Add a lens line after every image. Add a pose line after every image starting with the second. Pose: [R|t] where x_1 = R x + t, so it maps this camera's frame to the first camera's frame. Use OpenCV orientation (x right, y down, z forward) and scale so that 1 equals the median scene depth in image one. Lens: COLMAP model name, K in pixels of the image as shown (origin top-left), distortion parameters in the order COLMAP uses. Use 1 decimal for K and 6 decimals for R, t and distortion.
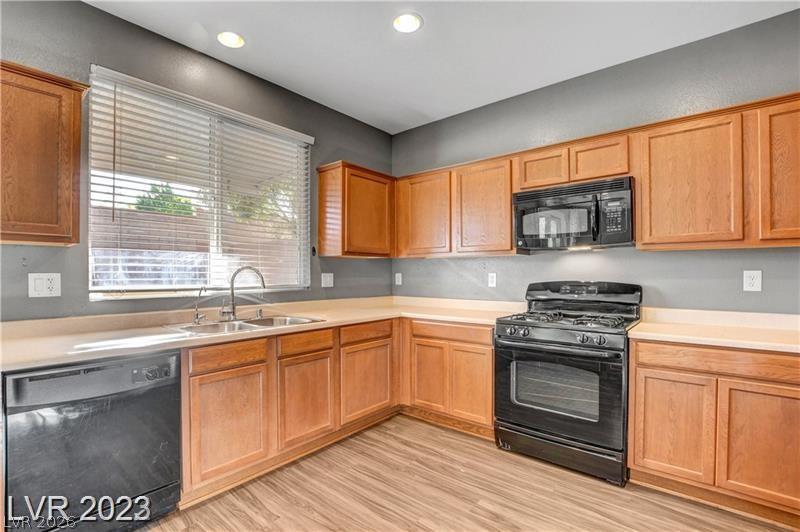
lens RADIAL K [[362.0, 0, 394.6], [0, 362.0, 272.7], [0, 0, 1]] dist [-0.024373, 0.000949]
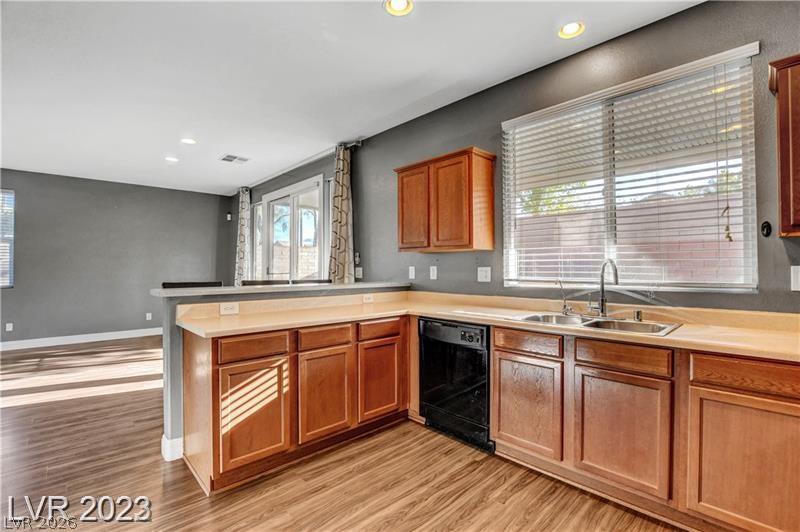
lens RADIAL K [[362.0, 0, 394.1], [0, 362.0, 266.6], [0, 0, 1]] dist [-0.024373, 0.000949]
pose [[-0.098011, -0.004540, -0.995175, 0.586311], [0.005402, 0.999972, -0.005094, 0.003021], [0.995171, -0.005875, -0.097984, 0.630768]]
